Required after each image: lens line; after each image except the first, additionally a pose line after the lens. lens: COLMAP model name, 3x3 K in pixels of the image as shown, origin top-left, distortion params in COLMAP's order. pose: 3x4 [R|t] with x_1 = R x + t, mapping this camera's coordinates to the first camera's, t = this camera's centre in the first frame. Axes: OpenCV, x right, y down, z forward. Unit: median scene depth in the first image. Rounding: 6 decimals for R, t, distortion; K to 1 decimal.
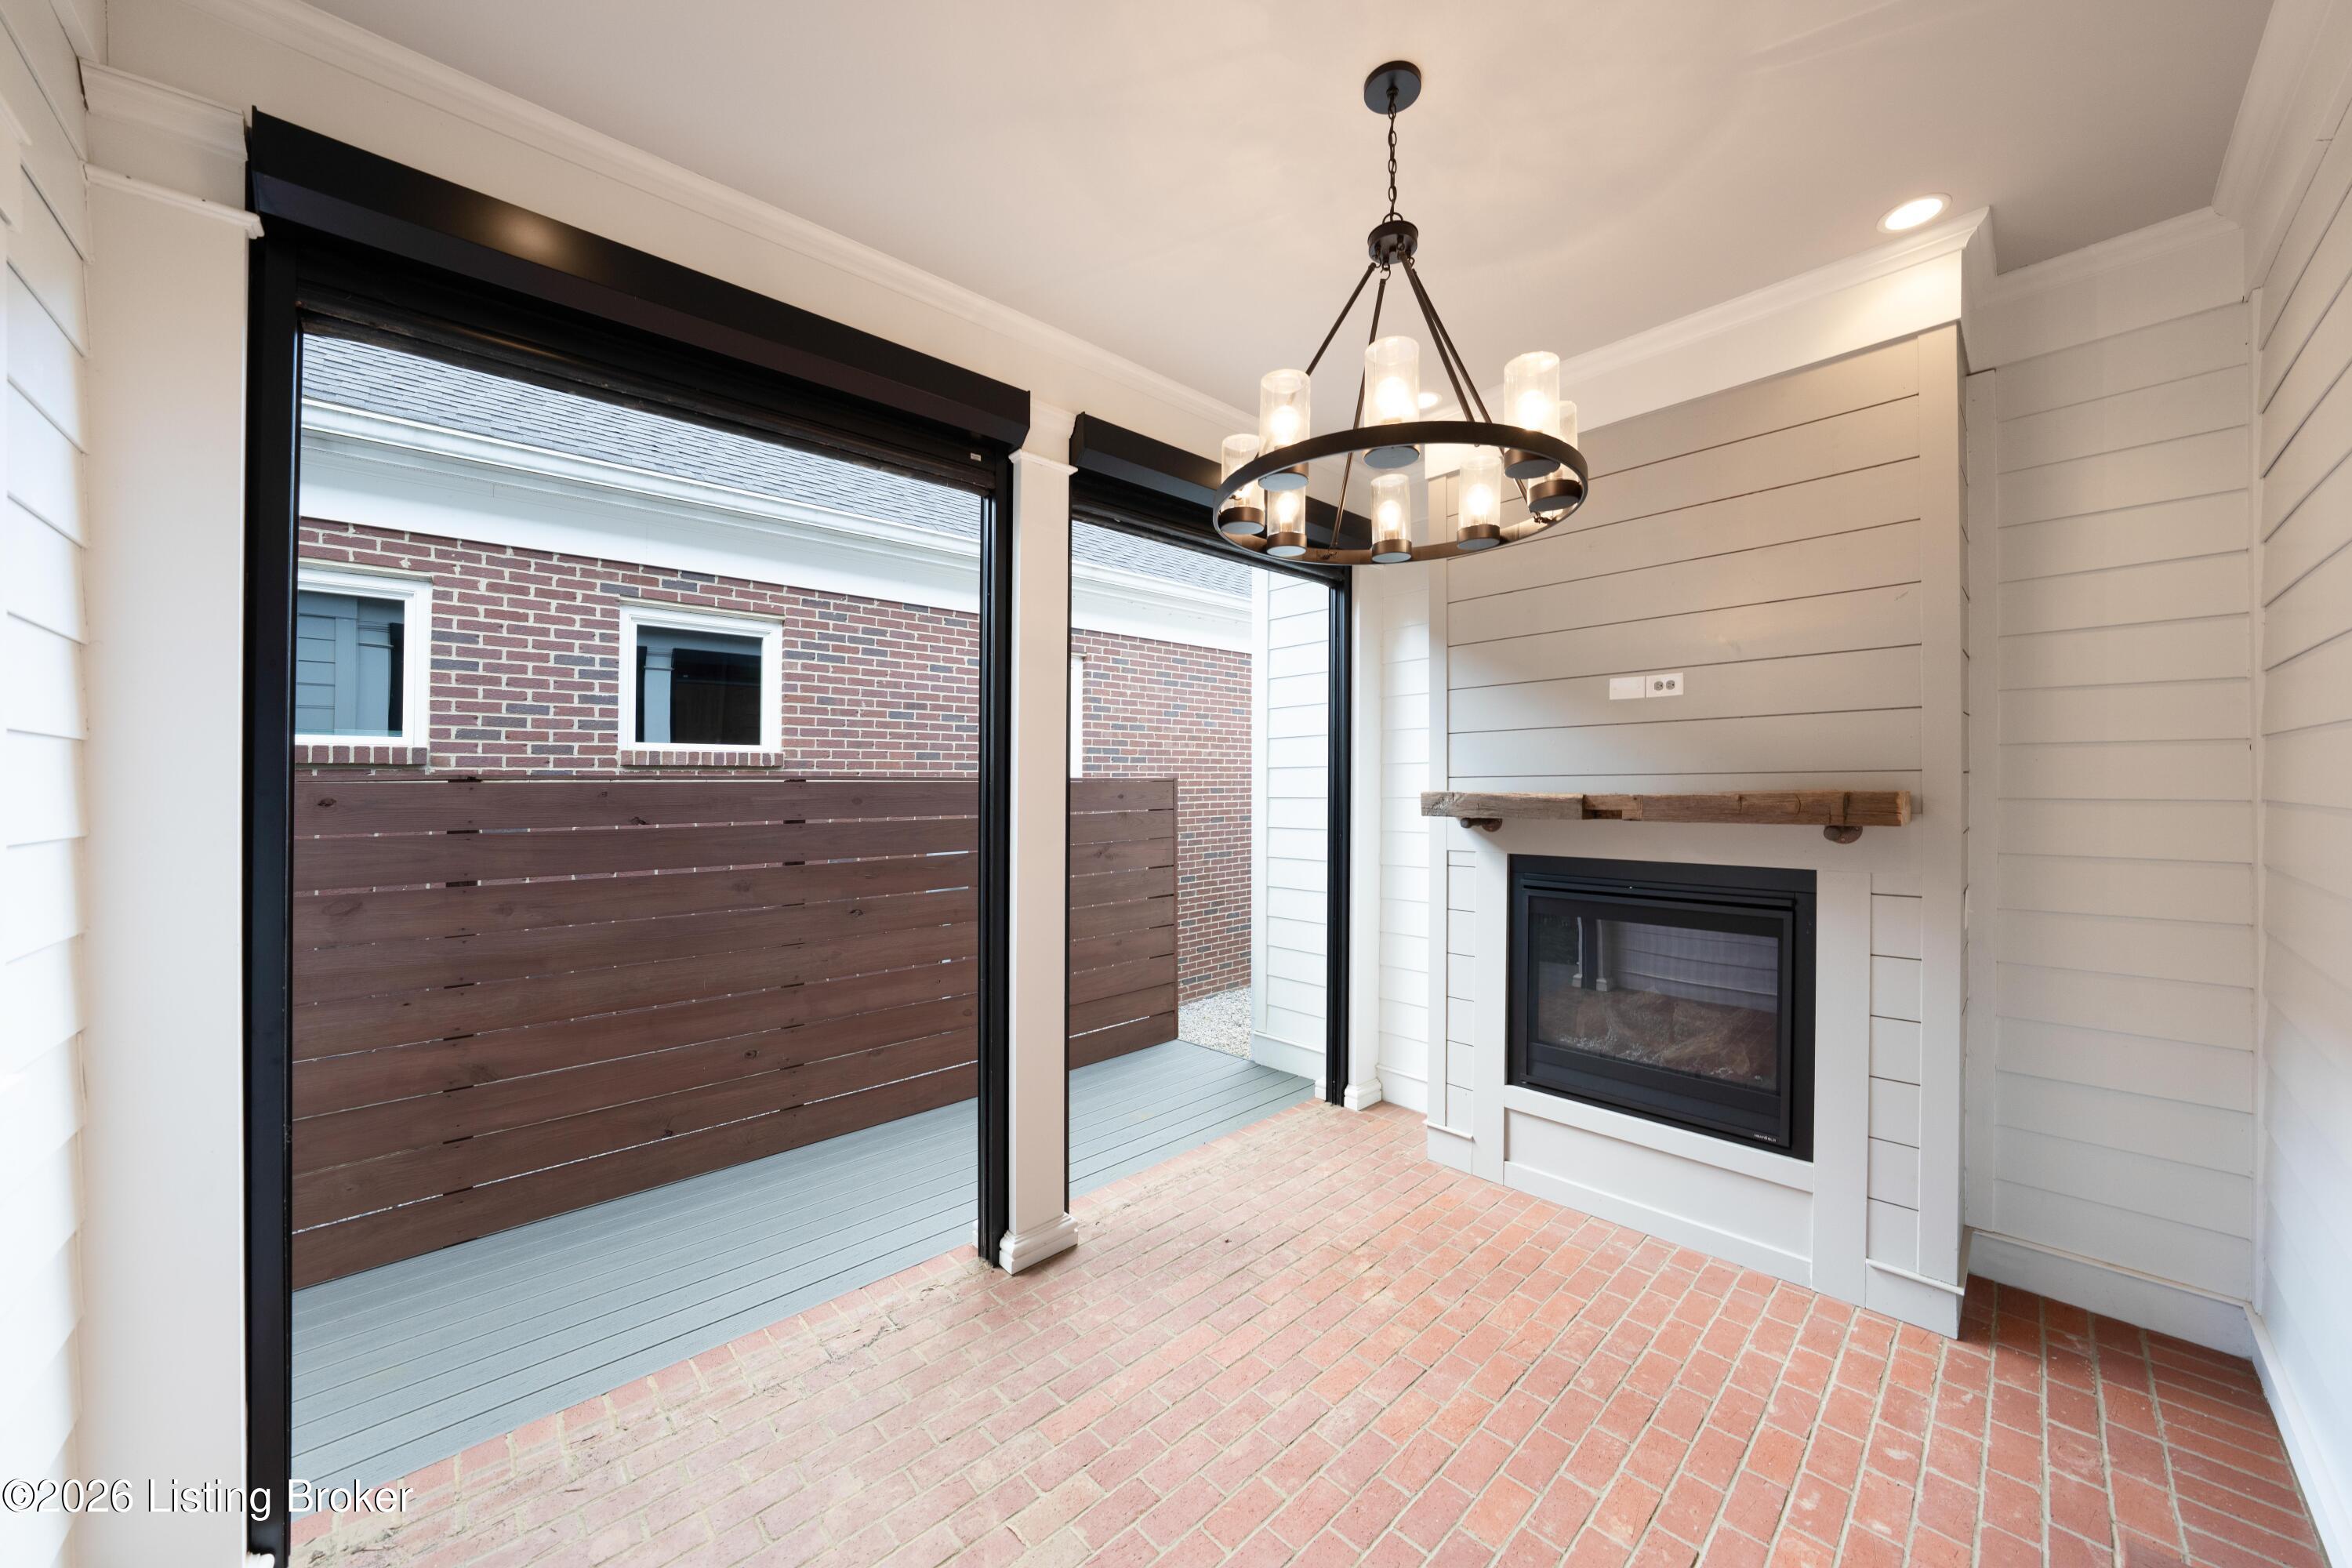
lens RADIAL K [[817.7, 0, 1177.3], [0, 817.7, 774.3], [0, 0, 1]] dist [-0.000309, 0.000071]
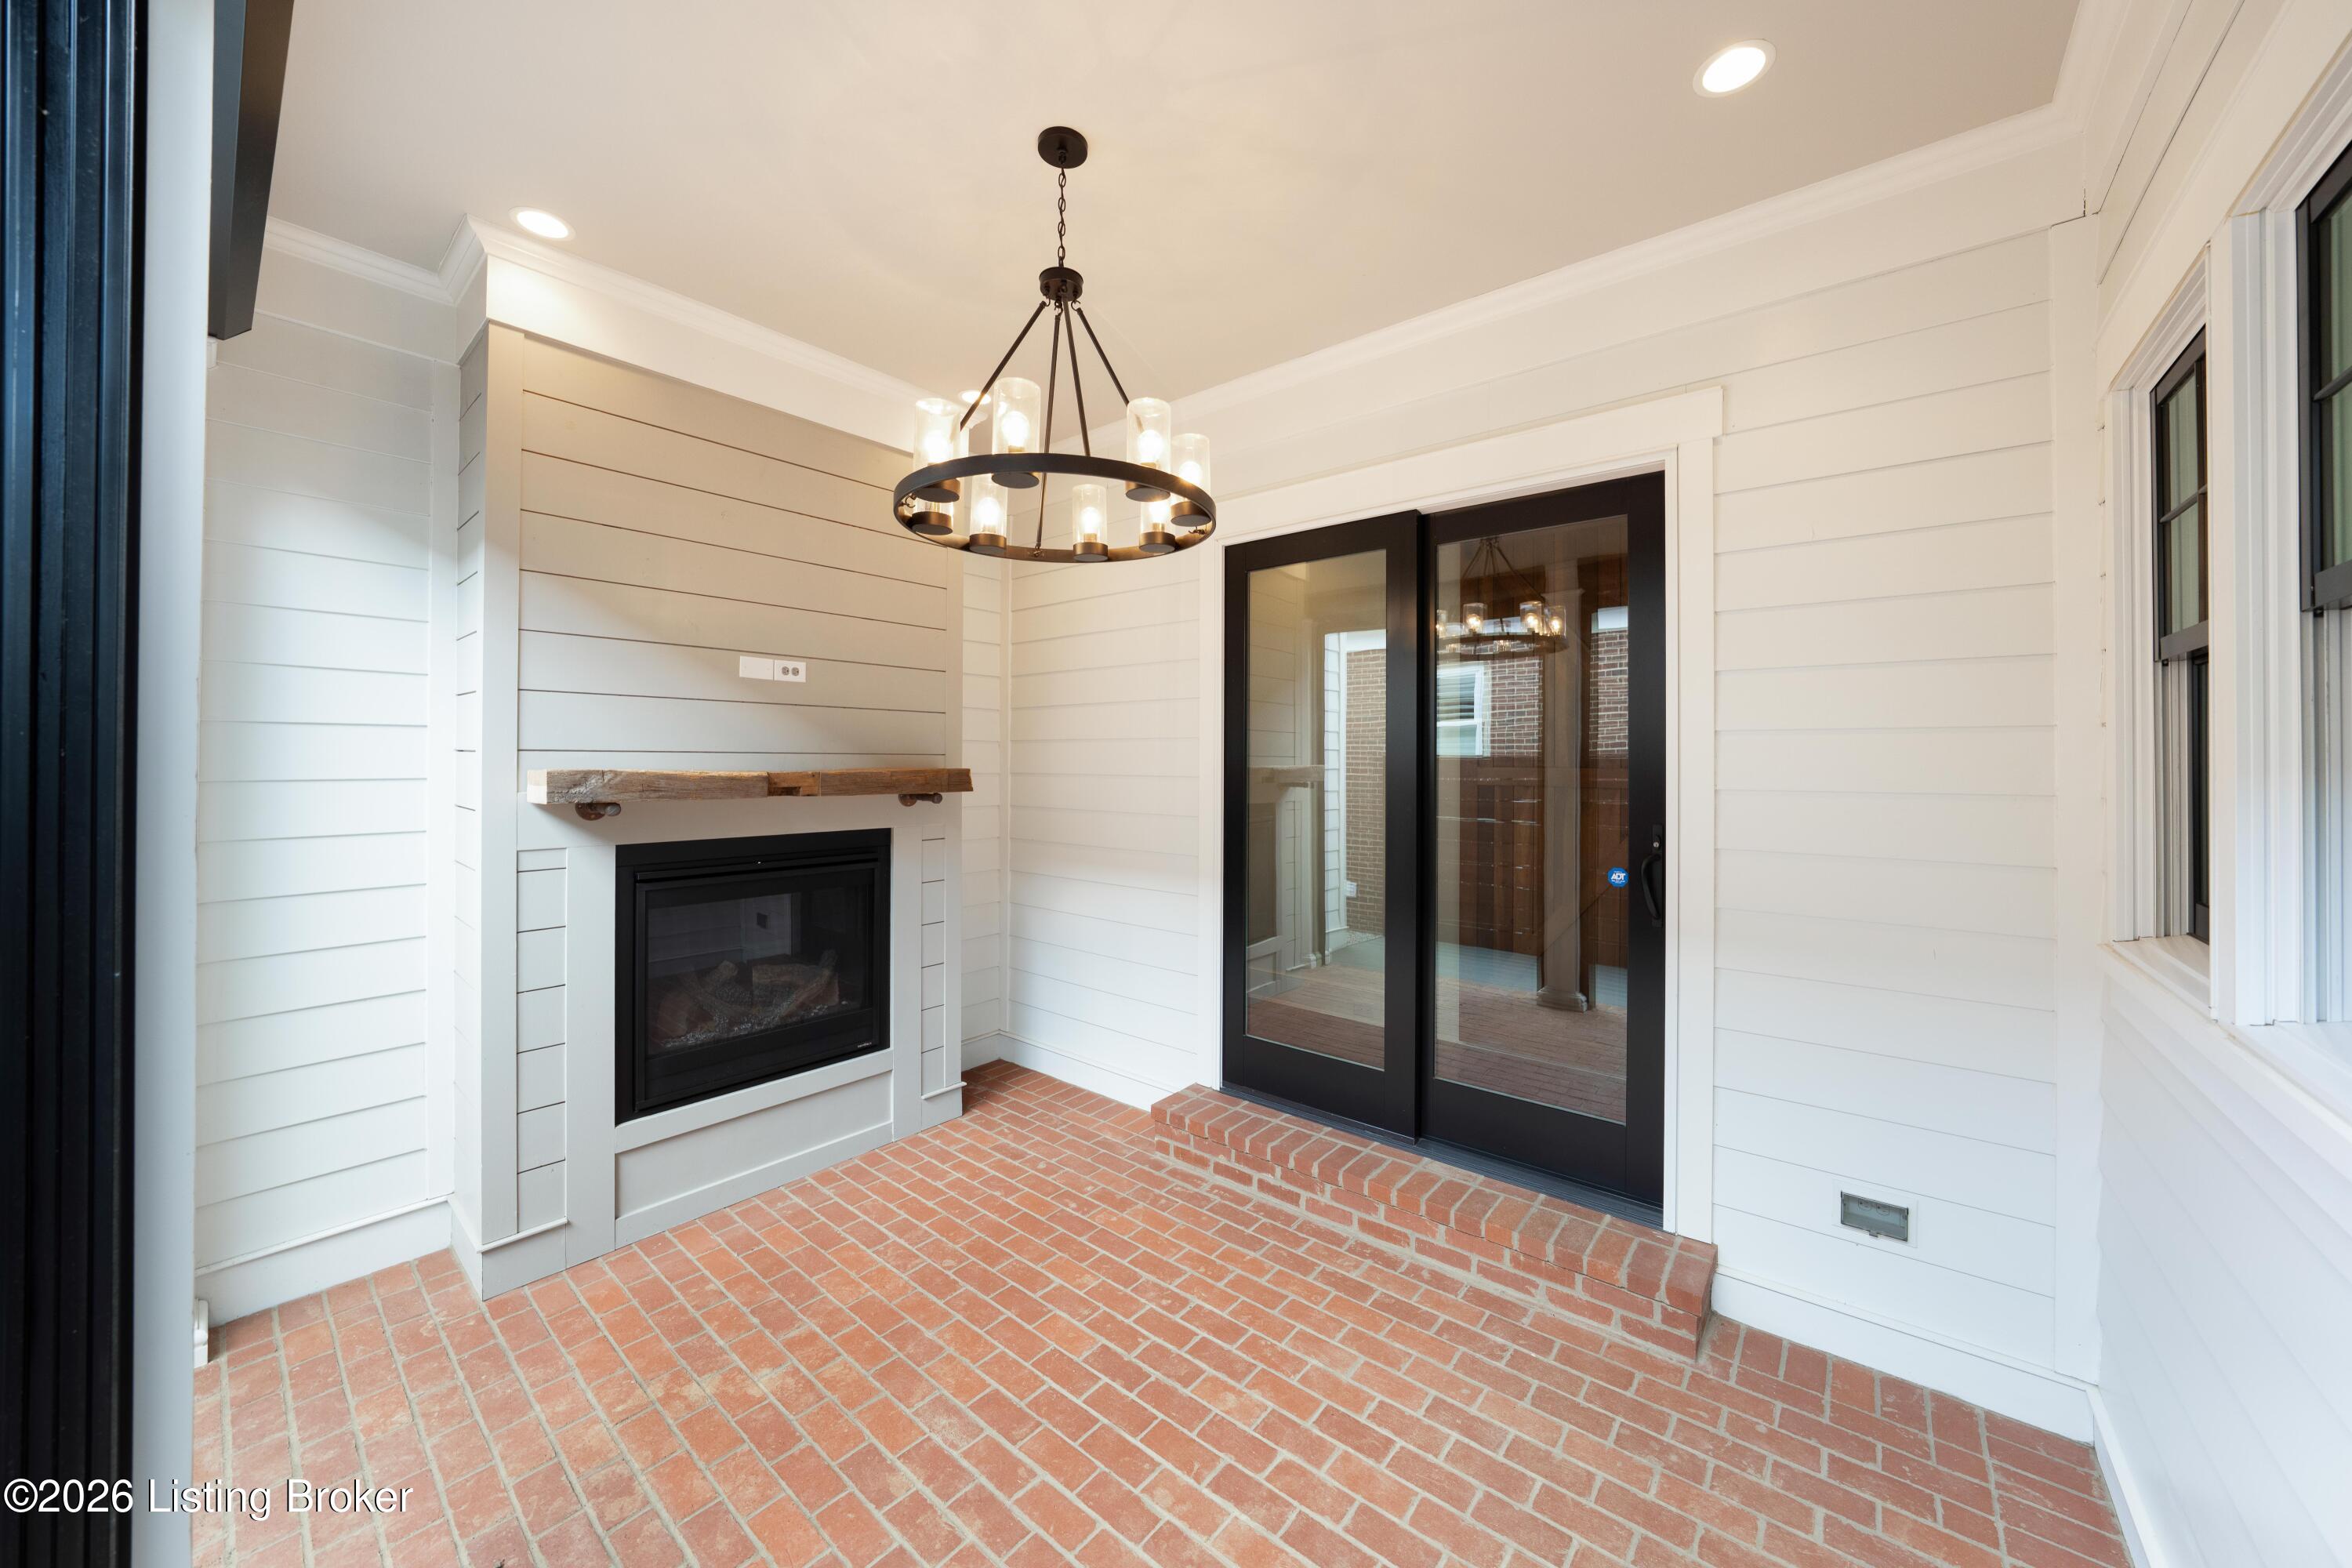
lens RADIAL K [[846.2, 0, 1168.1], [0, 846.2, 773.2], [0, 0, 1]] dist [-0.025611, 0.000208]
pose [[-0.105403, 0.002860, 0.994425, -0.609381], [-0.009302, 0.999949, -0.003862, 0.027777], [-0.994386, -0.009658, -0.105371, 0.671154]]
